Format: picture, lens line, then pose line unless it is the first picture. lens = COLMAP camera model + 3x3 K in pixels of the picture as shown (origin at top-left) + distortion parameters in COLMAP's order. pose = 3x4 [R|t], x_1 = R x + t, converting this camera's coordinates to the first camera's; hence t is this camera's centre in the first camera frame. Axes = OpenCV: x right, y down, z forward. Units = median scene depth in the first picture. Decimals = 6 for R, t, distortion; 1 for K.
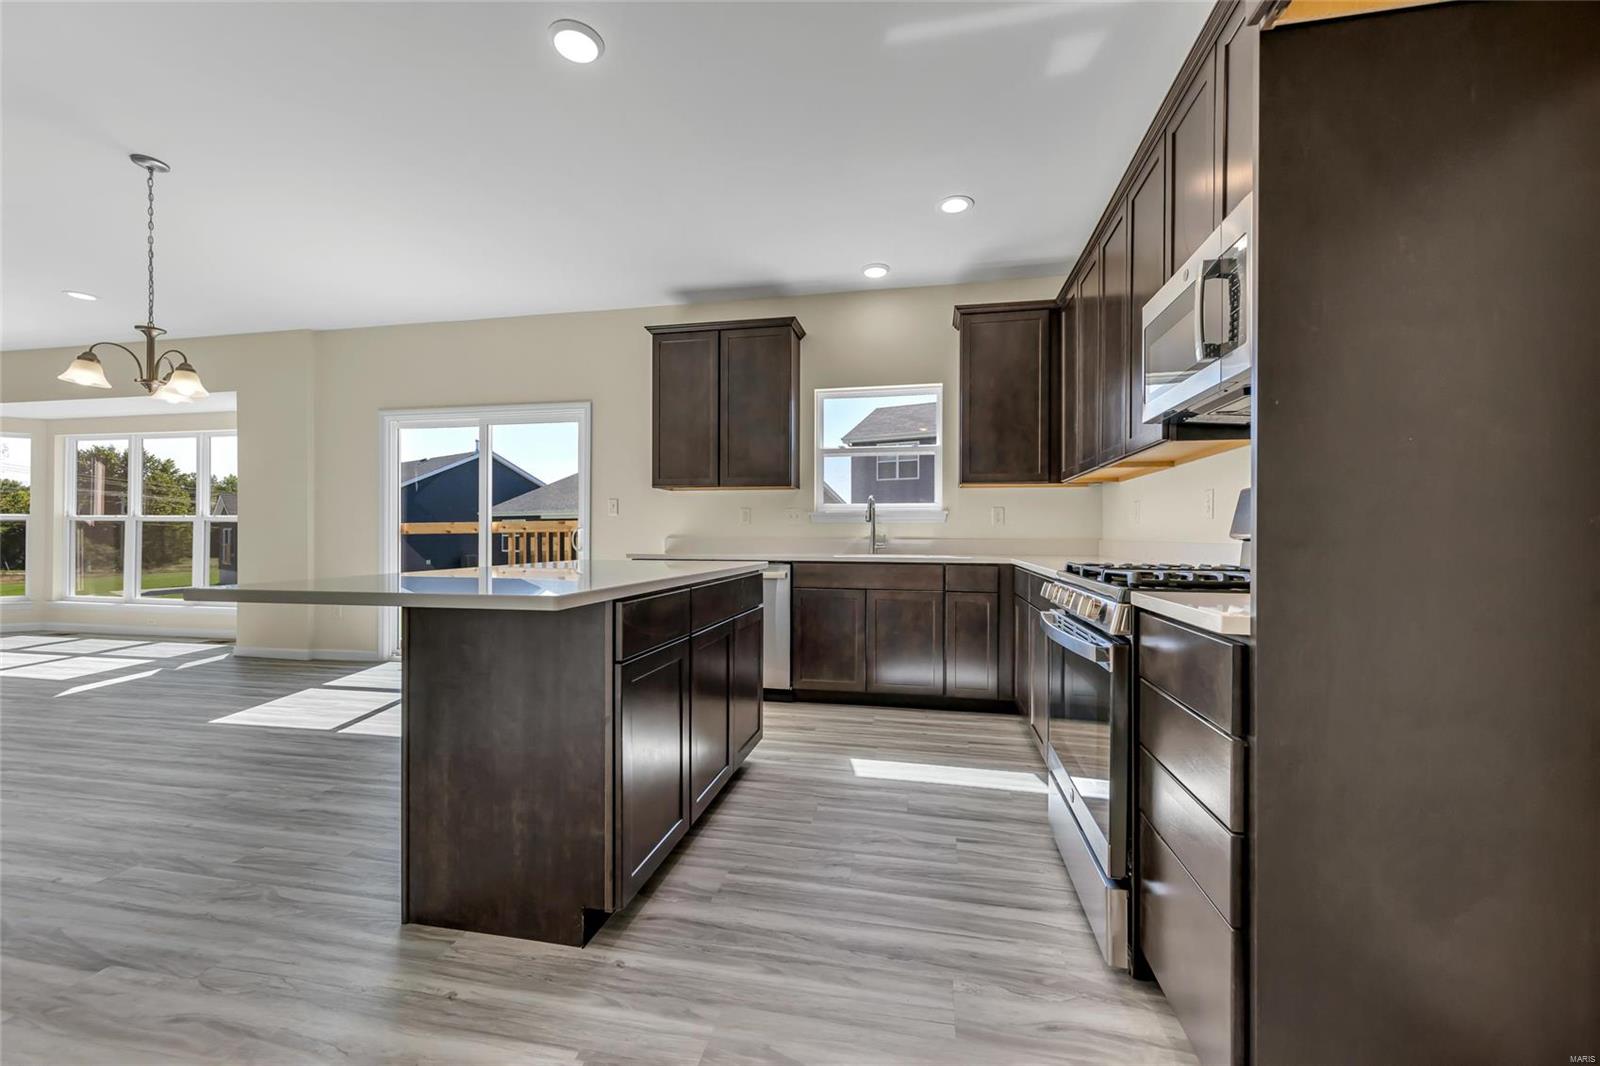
lens RADIAL K [[627.5, 0, 797.7], [0, 627.5, 528.0], [0, 0, 1]] dist [0.006899, 0.000365]
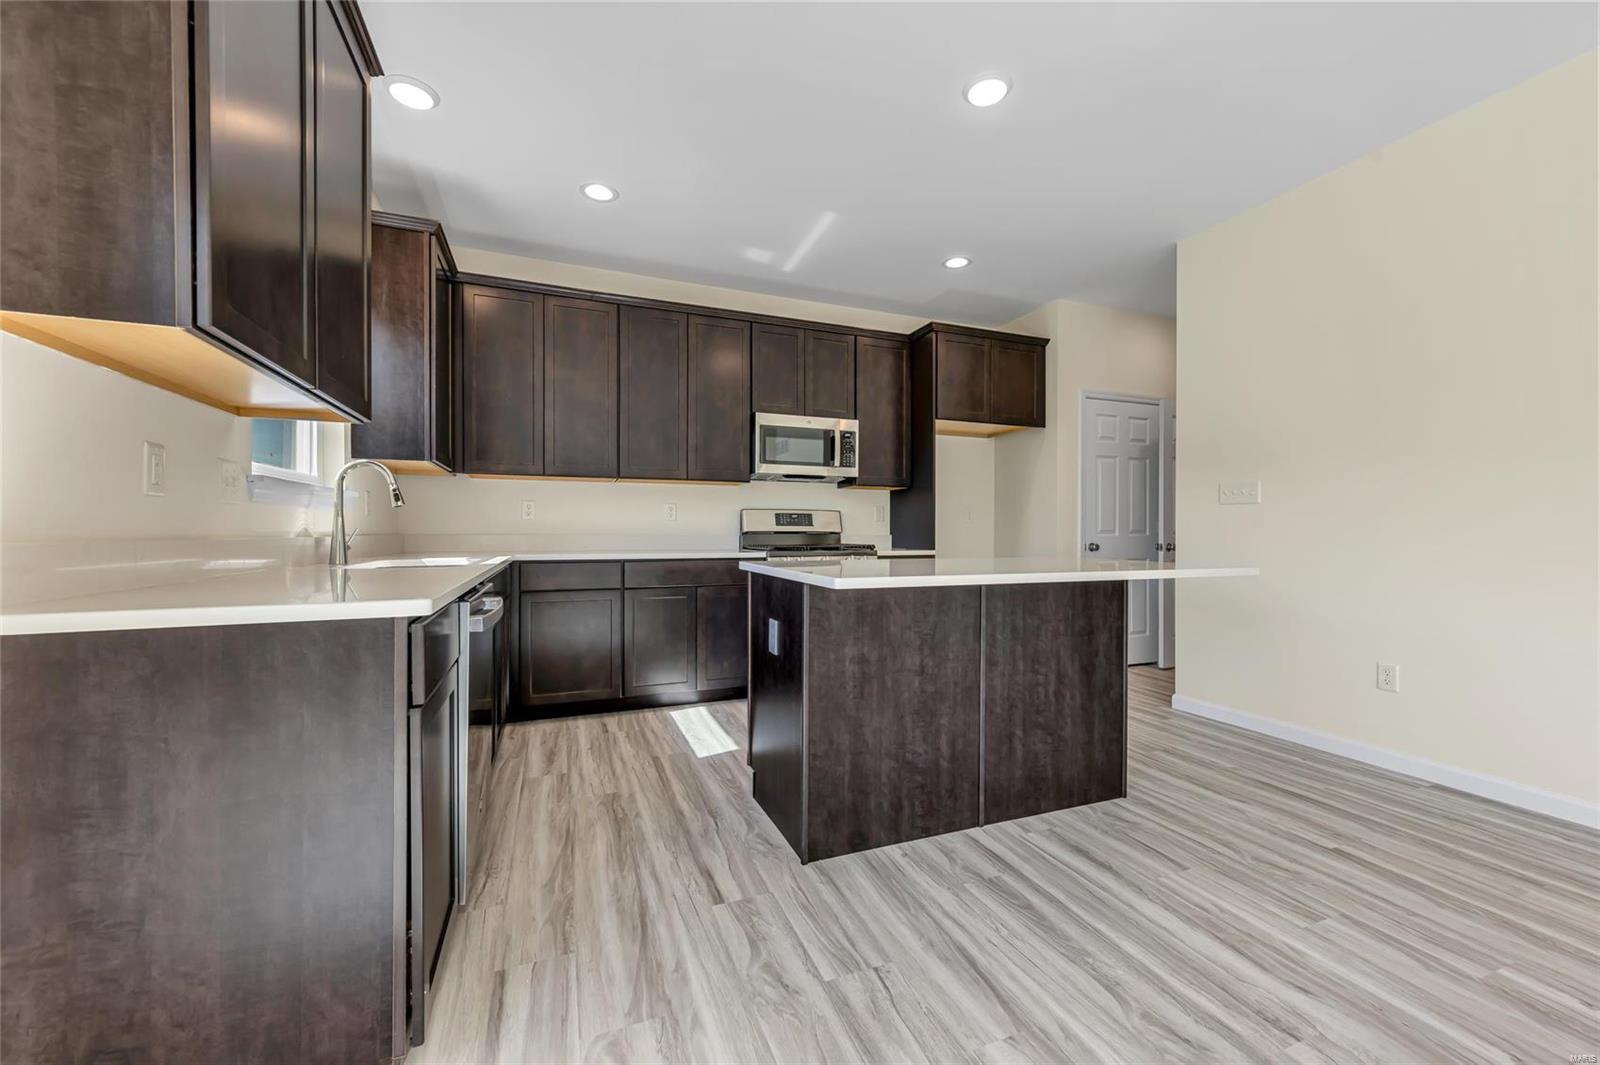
lens RADIAL K [[627.5, 0, 816.6], [0, 627.5, 536.6], [0, 0, 1]] dist [0.006899, 0.000365]
pose [[-0.556542, -0.008464, 0.830776, -0.589016], [-0.010760, 0.999938, 0.002979, 0.010775], [-0.830750, -0.007281, -0.556599, 0.990928]]
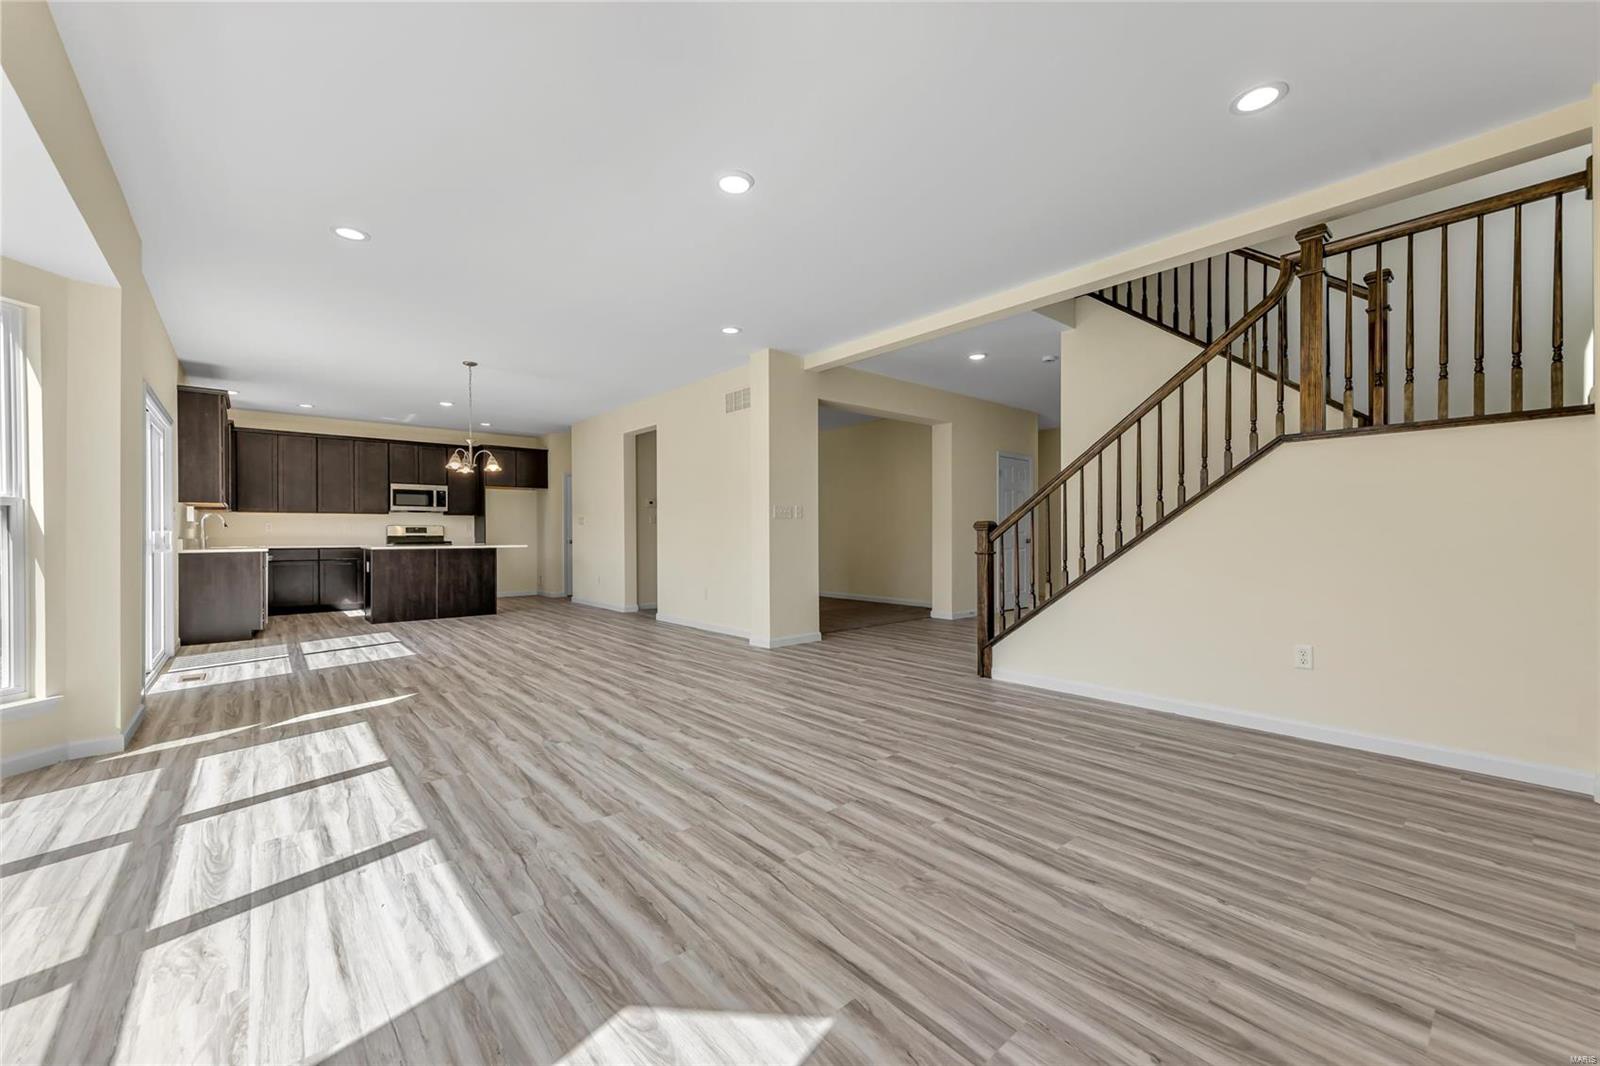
lens RADIAL K [[627.5, 0, 801.5], [0, 627.5, 535.2], [0, 0, 1]] dist [0.006899, 0.000365]
pose [[-0.791600, 0.000330, 0.611040, -2.252087], [-0.003283, 0.999983, -0.004794, 0.010584], [-0.611031, -0.005801, -0.791585, 1.404305]]
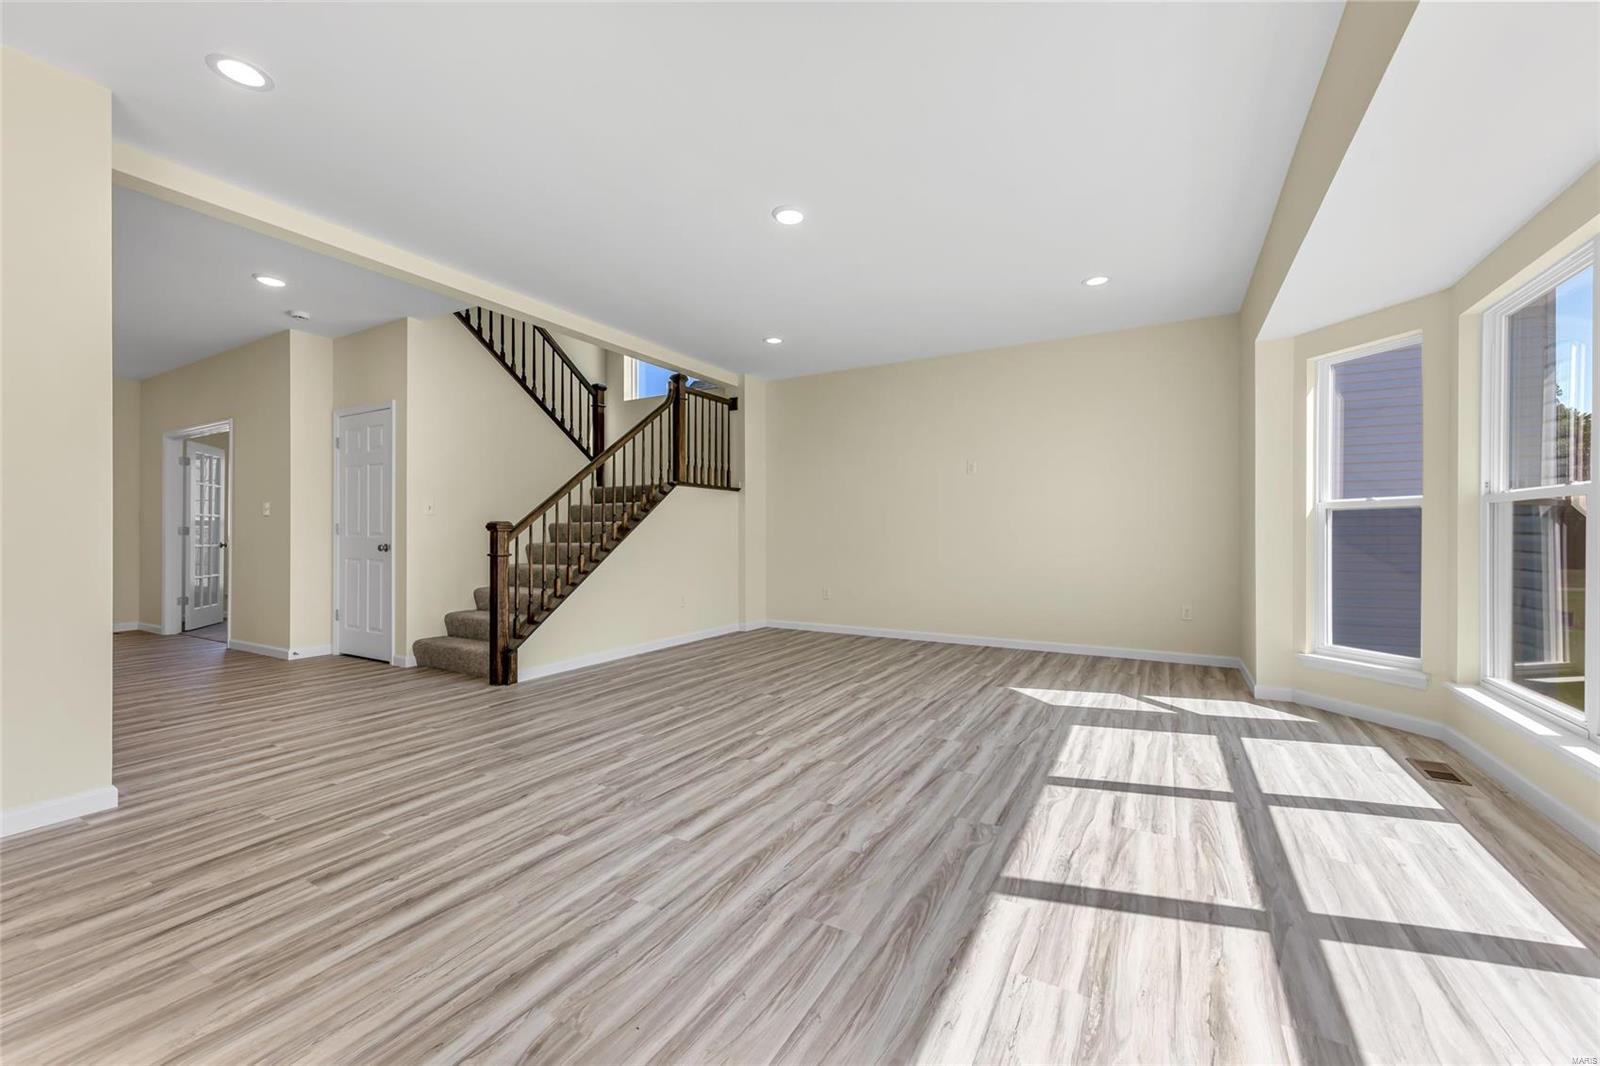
lens RADIAL K [[627.5, 0, 805.9], [0, 627.5, 531.8], [0, 0, 1]] dist [0.006899, 0.000365]
pose [[-0.310905, -0.005443, -0.950426, -0.991834], [0.010657, 0.999901, -0.009213, 0.011352], [0.950381, -0.012993, -0.310816, 1.143310]]
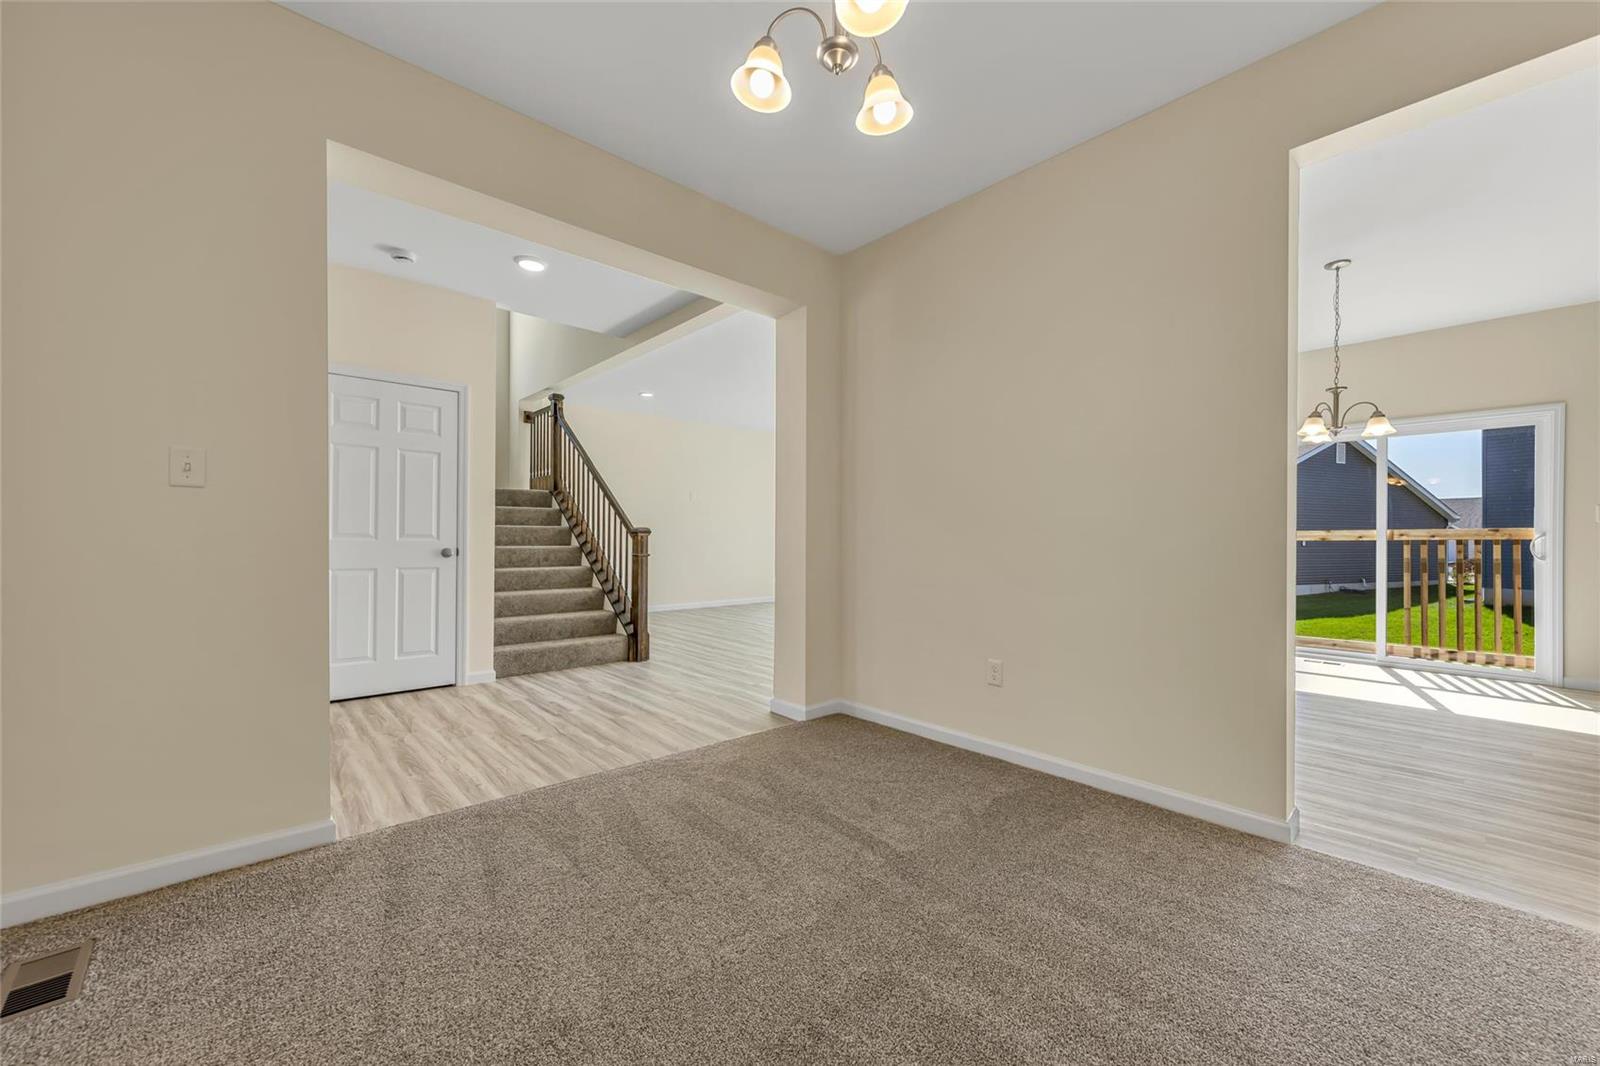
lens RADIAL K [[627.5, 0, 786.9], [0, 627.5, 533.5], [0, 0, 1]] dist [0.006899, 0.000365]
pose [[0.805309, -0.000768, -0.592855, -0.819712], [0.002632, 0.999994, 0.002279, -0.010746], [0.592850, -0.003396, 0.805306, -0.532154]]
